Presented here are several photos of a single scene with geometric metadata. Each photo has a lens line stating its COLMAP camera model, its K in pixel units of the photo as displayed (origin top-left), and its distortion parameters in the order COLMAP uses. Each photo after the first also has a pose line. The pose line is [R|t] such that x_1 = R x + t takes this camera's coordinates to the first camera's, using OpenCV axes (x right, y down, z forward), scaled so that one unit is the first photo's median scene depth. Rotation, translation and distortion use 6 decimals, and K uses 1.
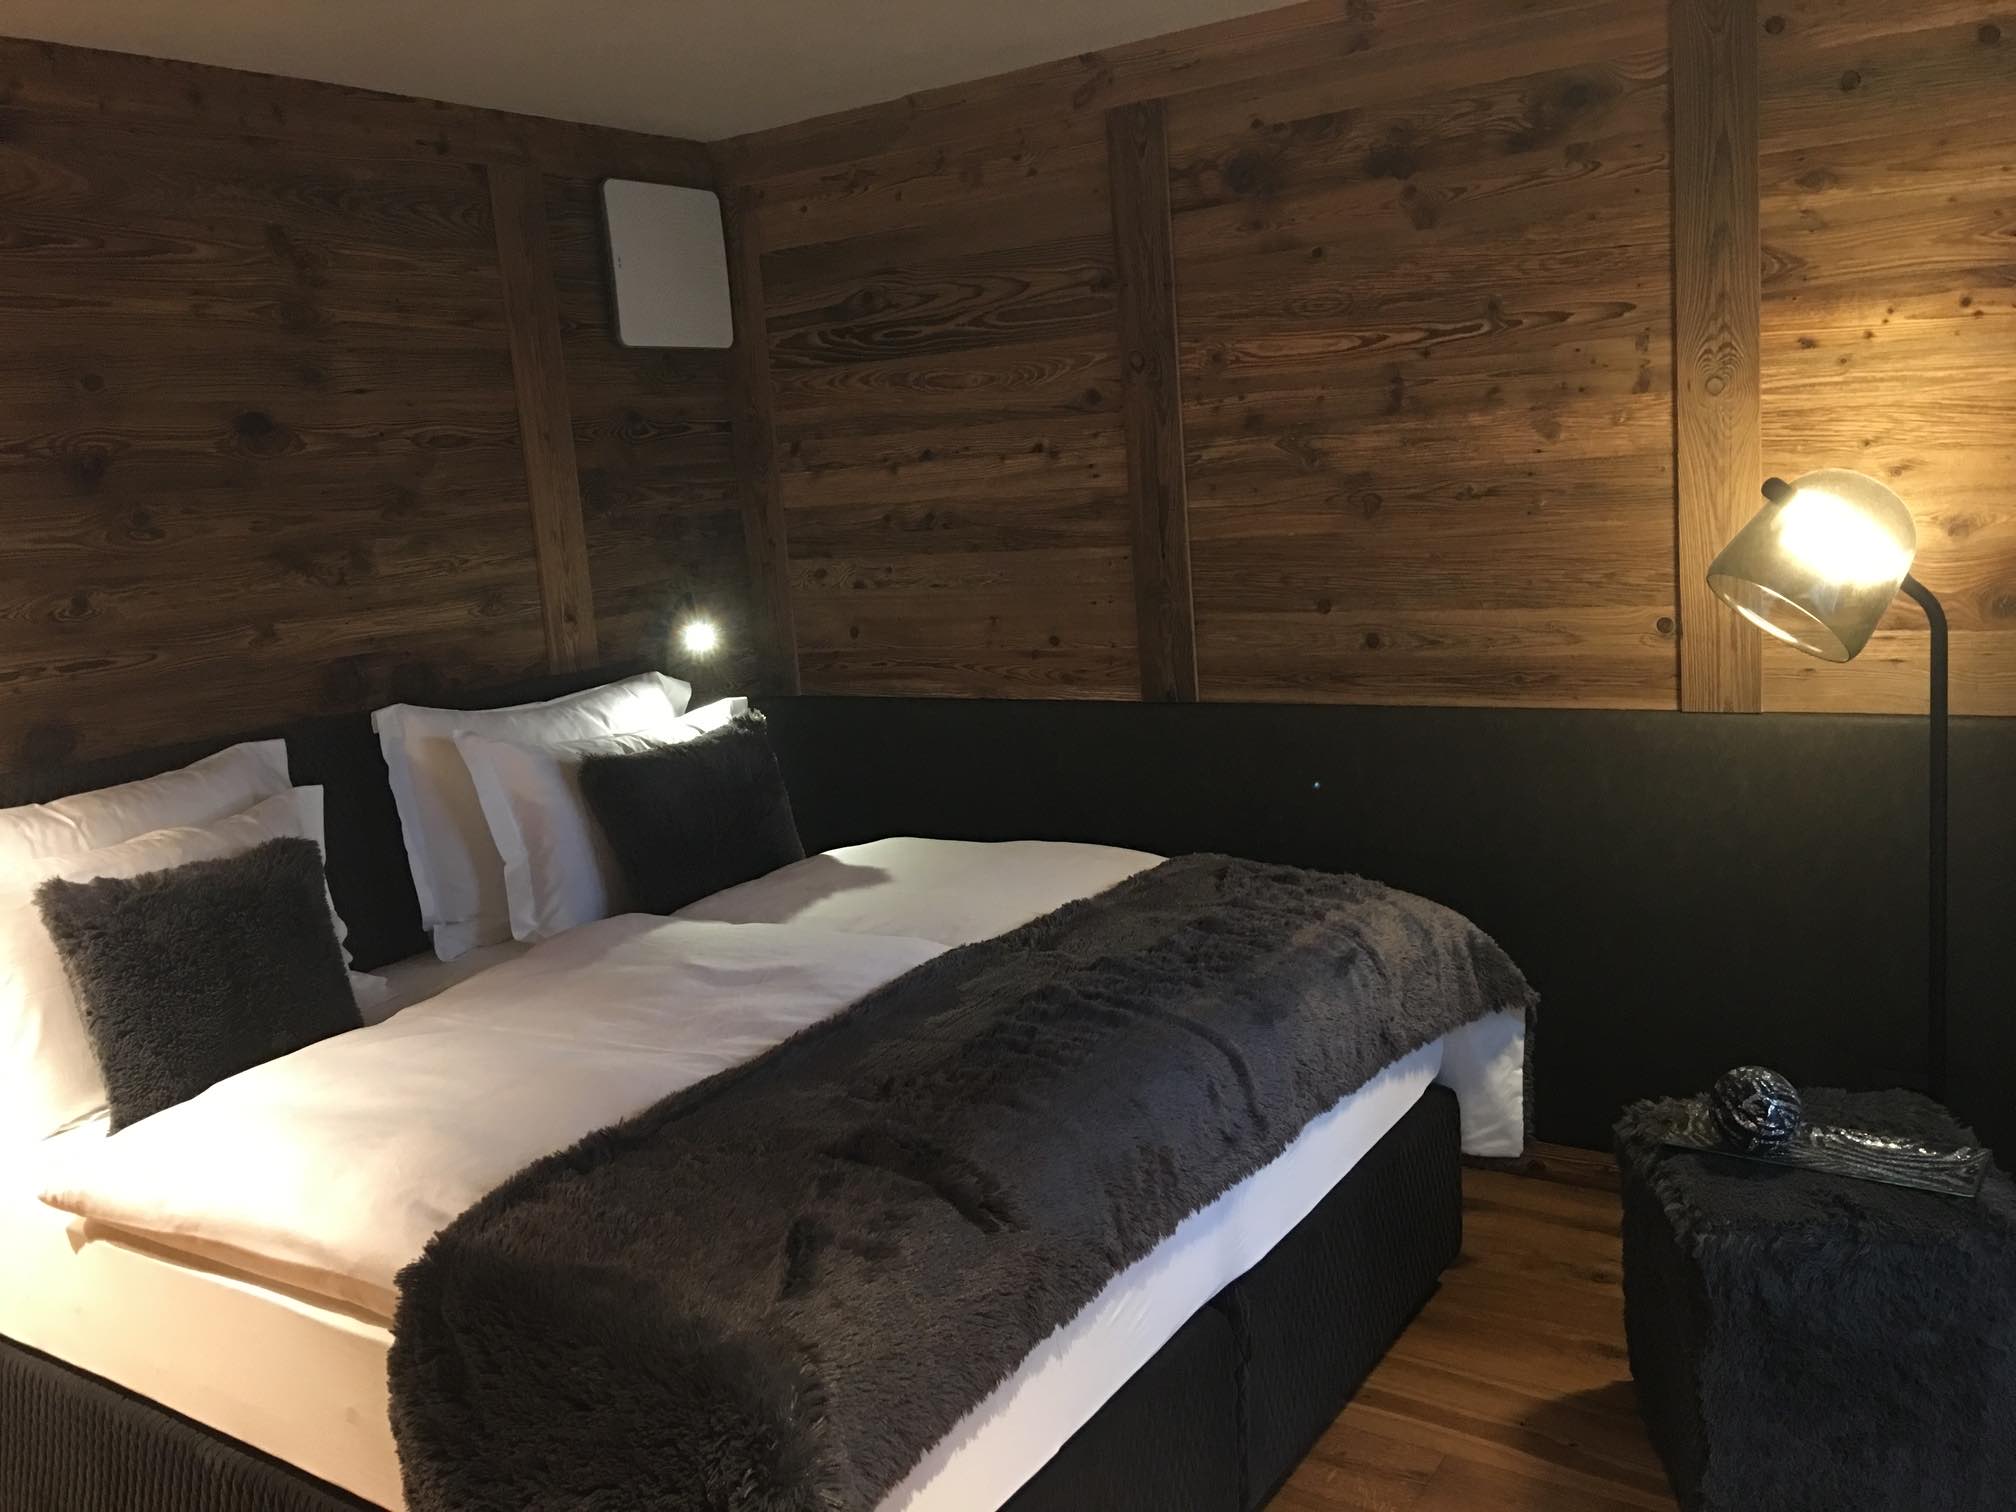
lens RADIAL K [[1649.6, 0, 1019.0], [0, 1649.6, 751.1], [0, 0, 1]] dist [0.087085, -0.139116]
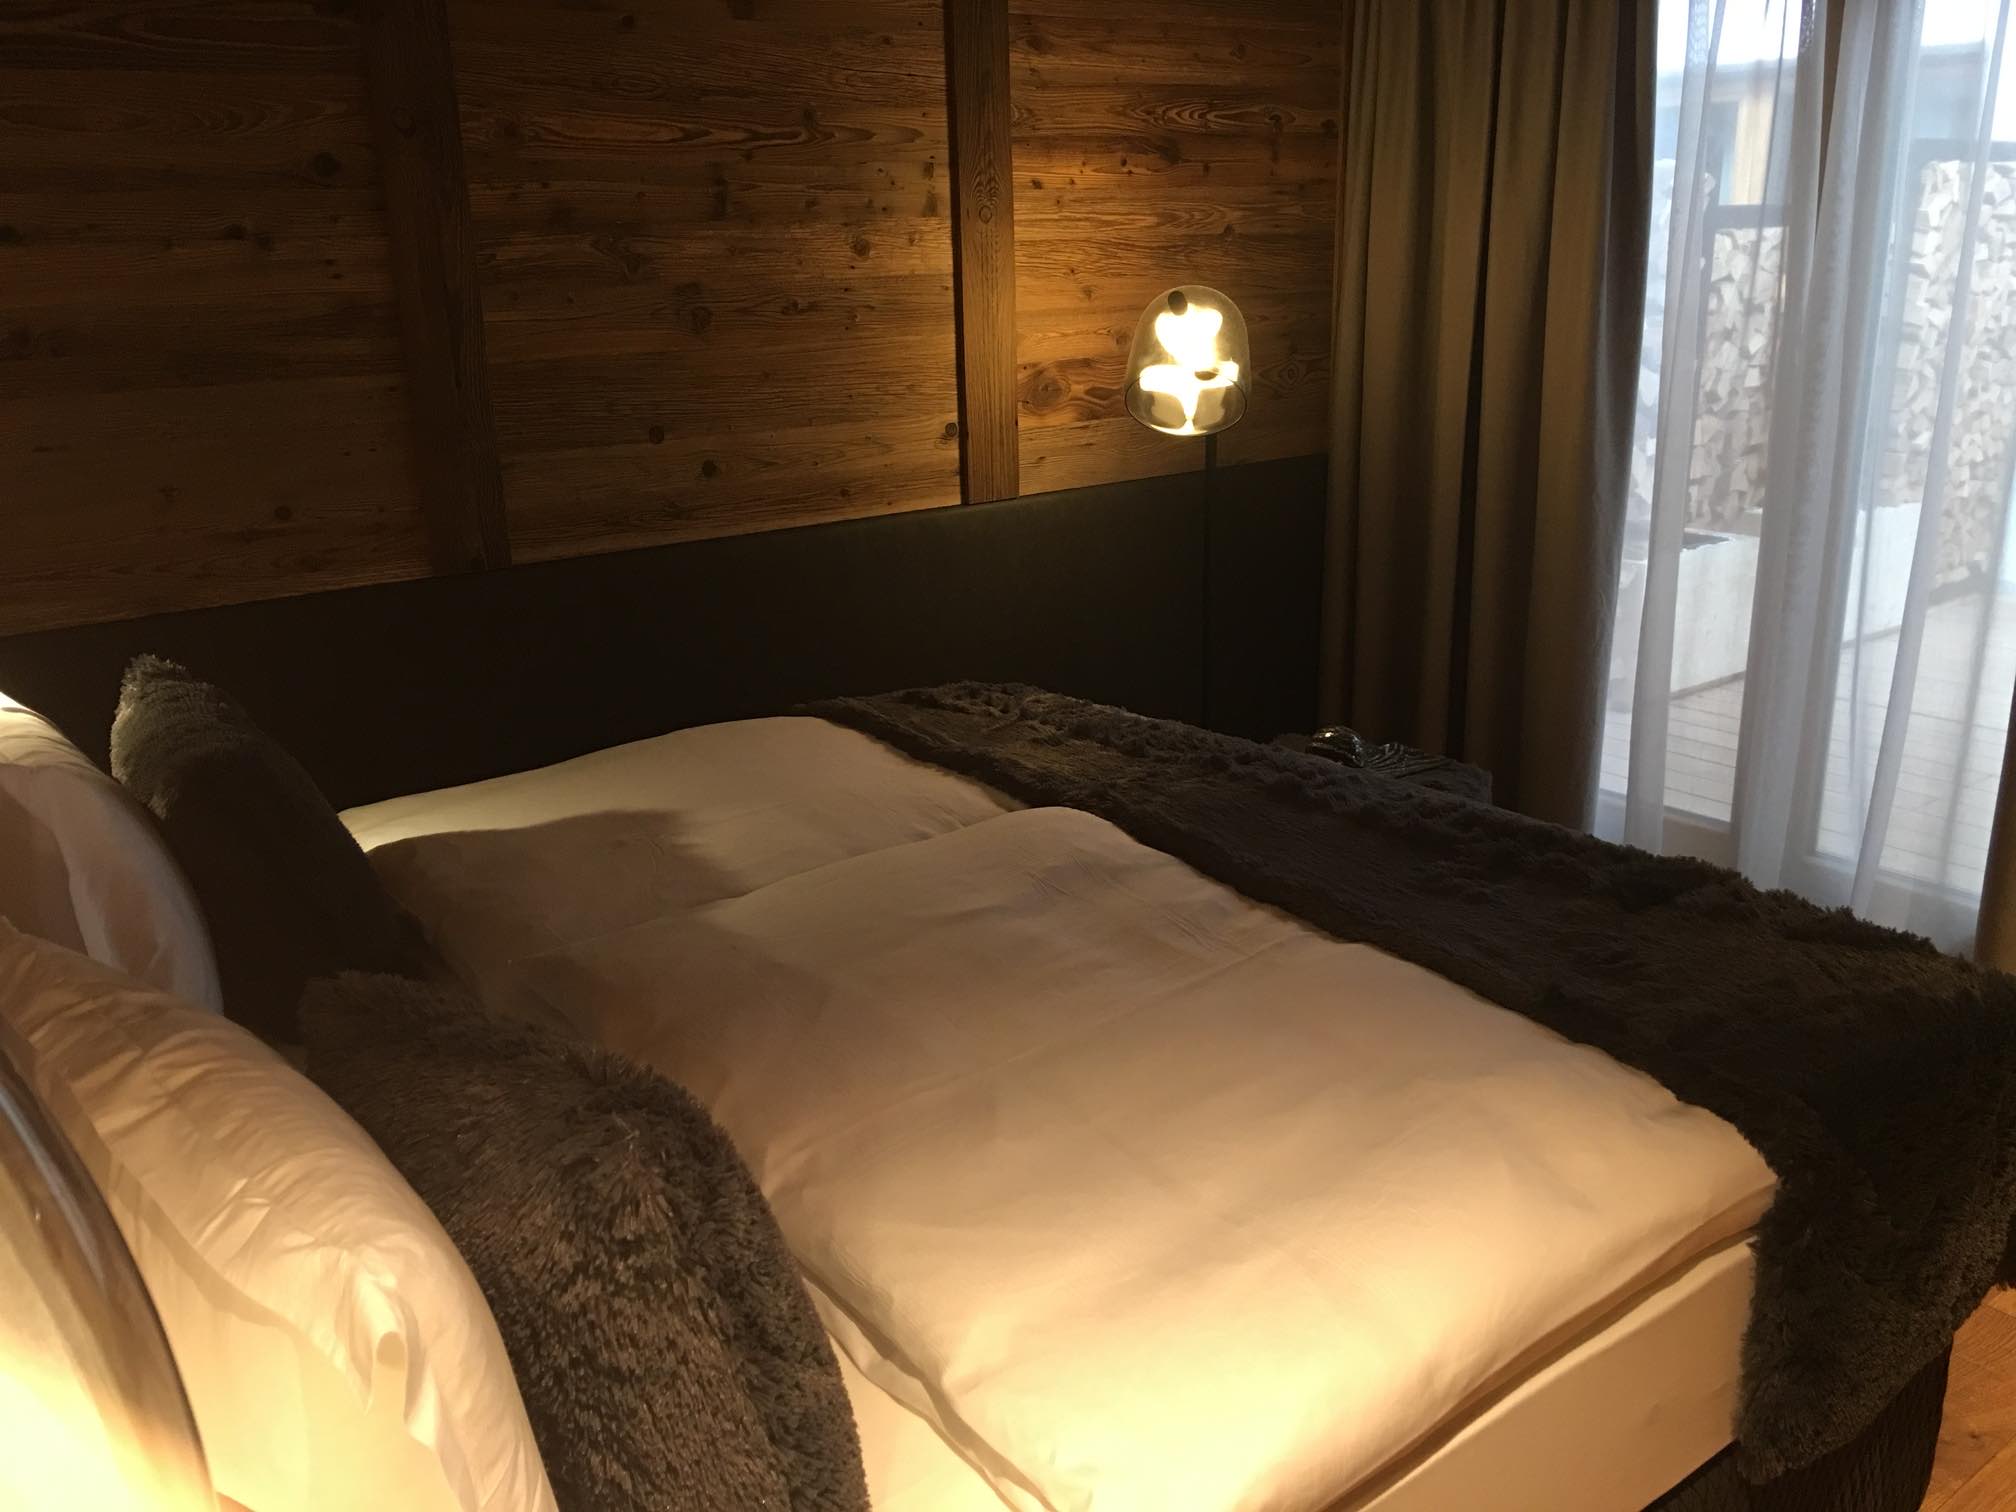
lens RADIAL K [[1649.6, 0, 1019.0], [0, 1649.6, 751.1], [0, 0, 1]] dist [0.087085, -0.139116]
pose [[0.338062, -0.222744, 0.914384, -0.656552], [0.157055, 0.971316, 0.178547, -0.054685], [-0.927926, 0.083249, 0.363349, 0.542258]]
